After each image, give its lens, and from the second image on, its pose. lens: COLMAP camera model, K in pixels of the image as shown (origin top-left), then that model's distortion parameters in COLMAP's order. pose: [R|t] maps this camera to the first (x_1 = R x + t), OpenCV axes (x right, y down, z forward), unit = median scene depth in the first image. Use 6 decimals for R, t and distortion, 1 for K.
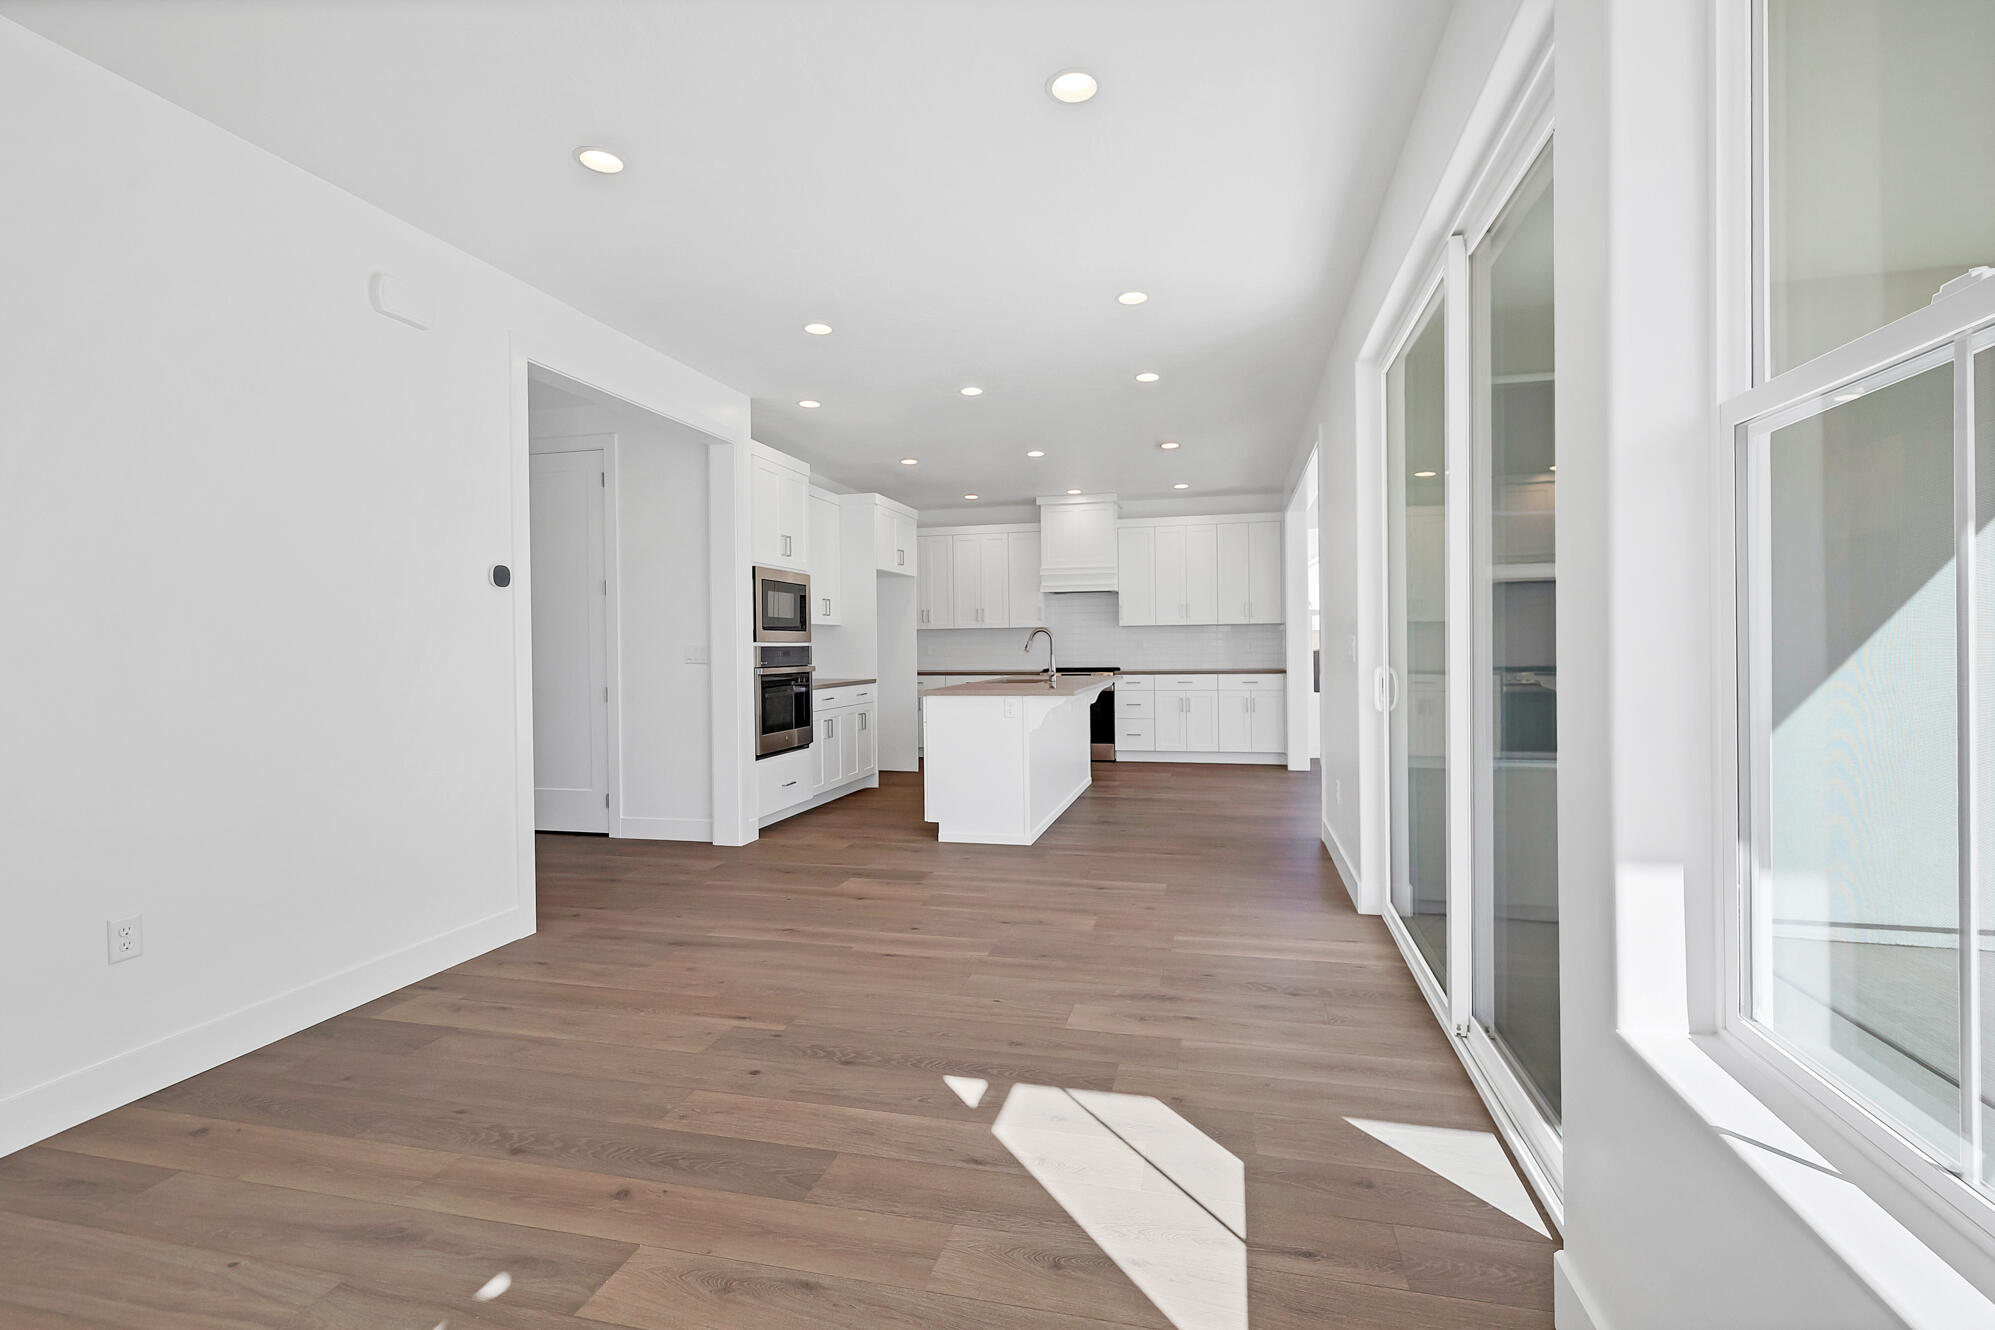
lens RADIAL K [[865.8, 0, 1006.7], [0, 865.8, 646.6], [0, 0, 1]] dist [0.002934, 0.000742]
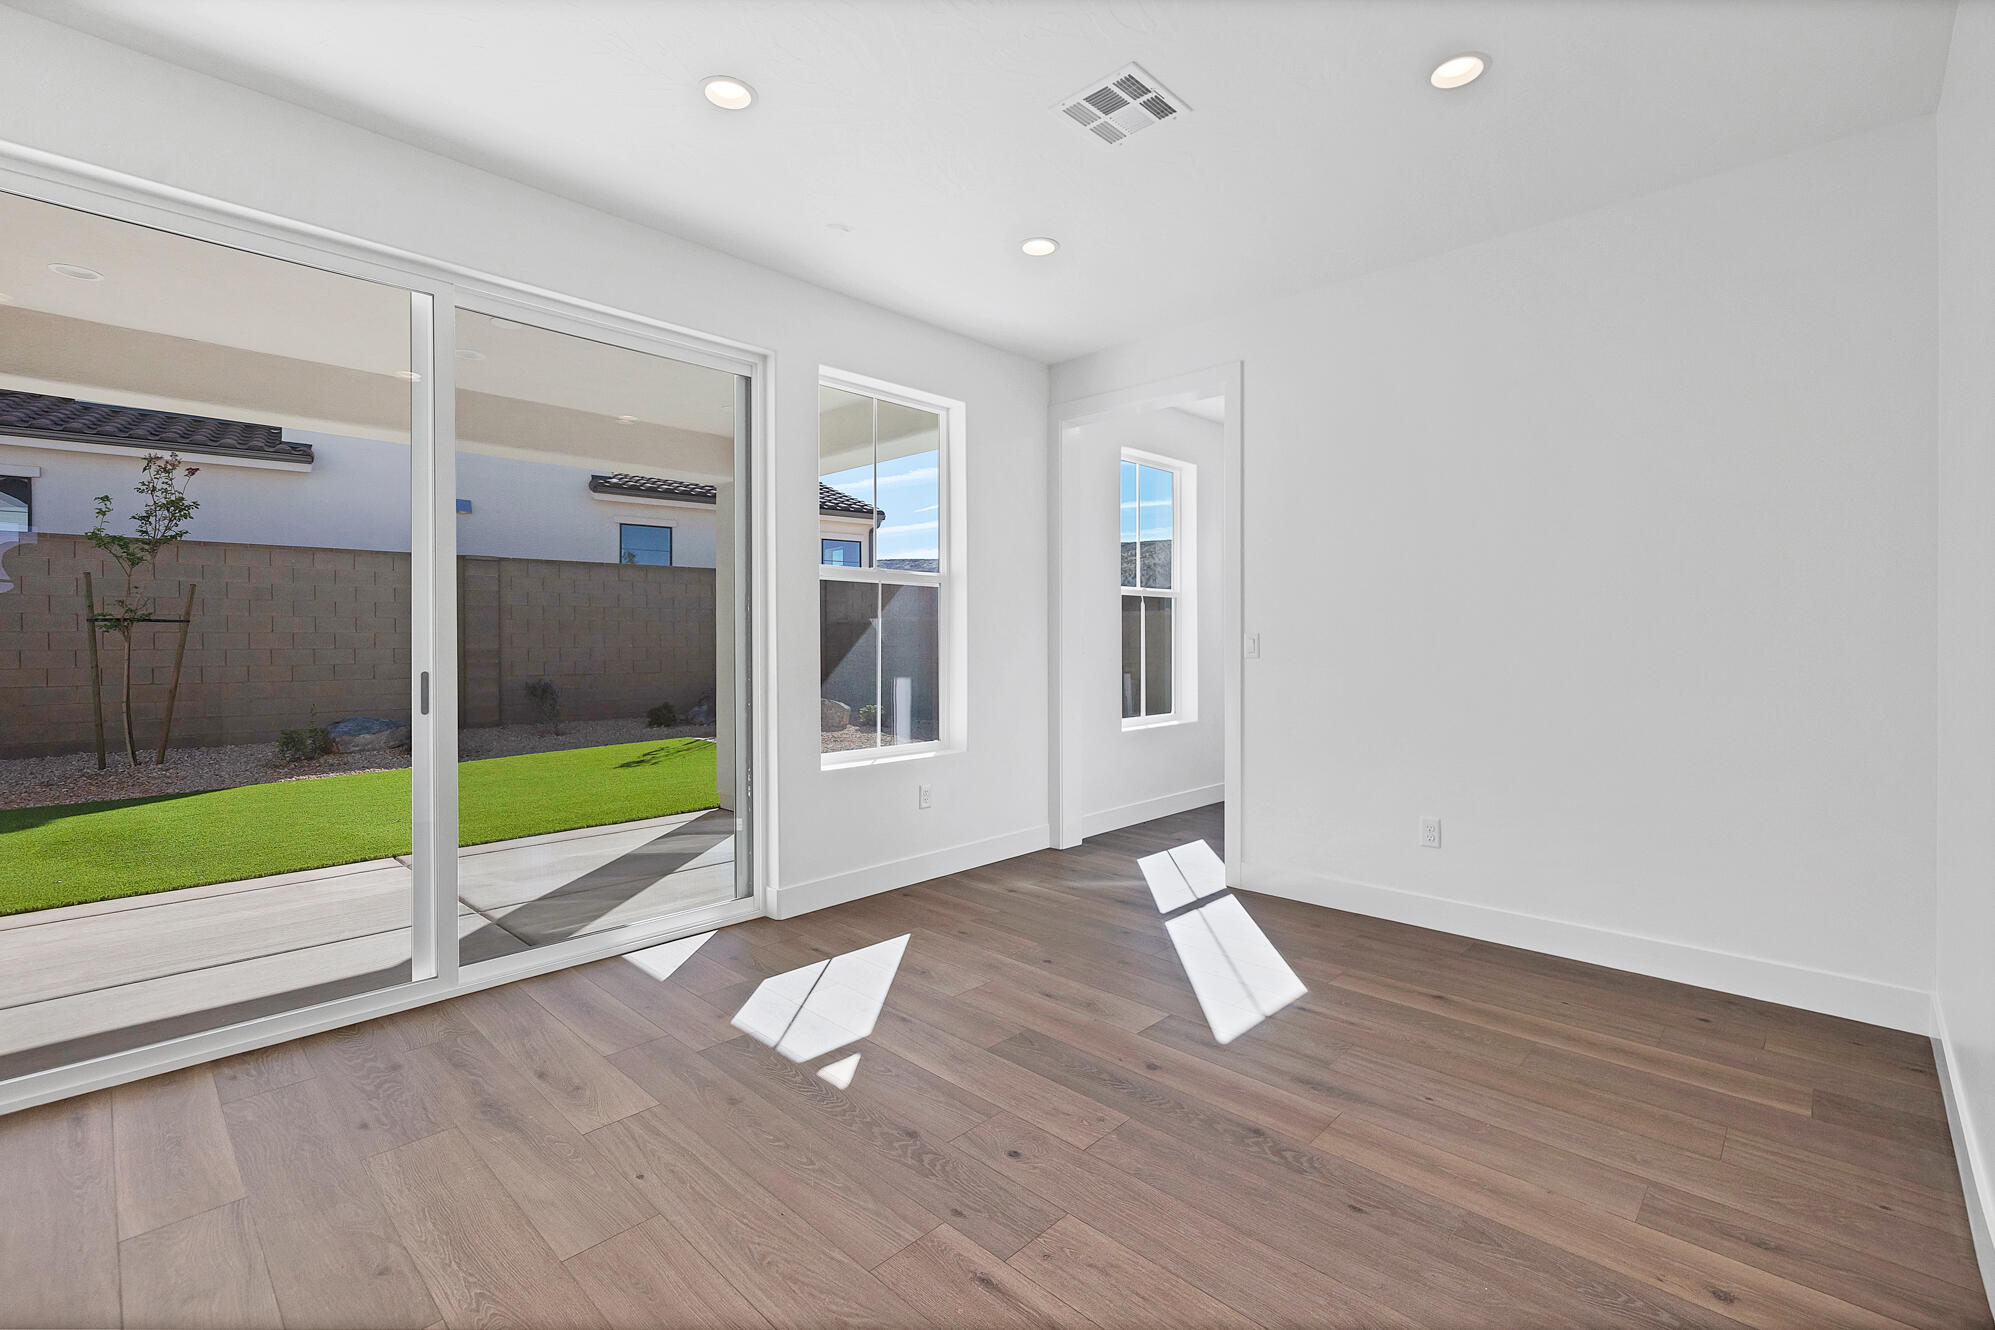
lens RADIAL K [[865.8, 0, 995.4], [0, 865.8, 657.0], [0, 0, 1]] dist [0.002934, 0.000742]
pose [[-0.859699, 0.006134, 0.510764, -0.777816], [0.014103, 0.999832, 0.011730, 0.015819], [-0.510606, 0.017287, -0.859641, 1.903580]]
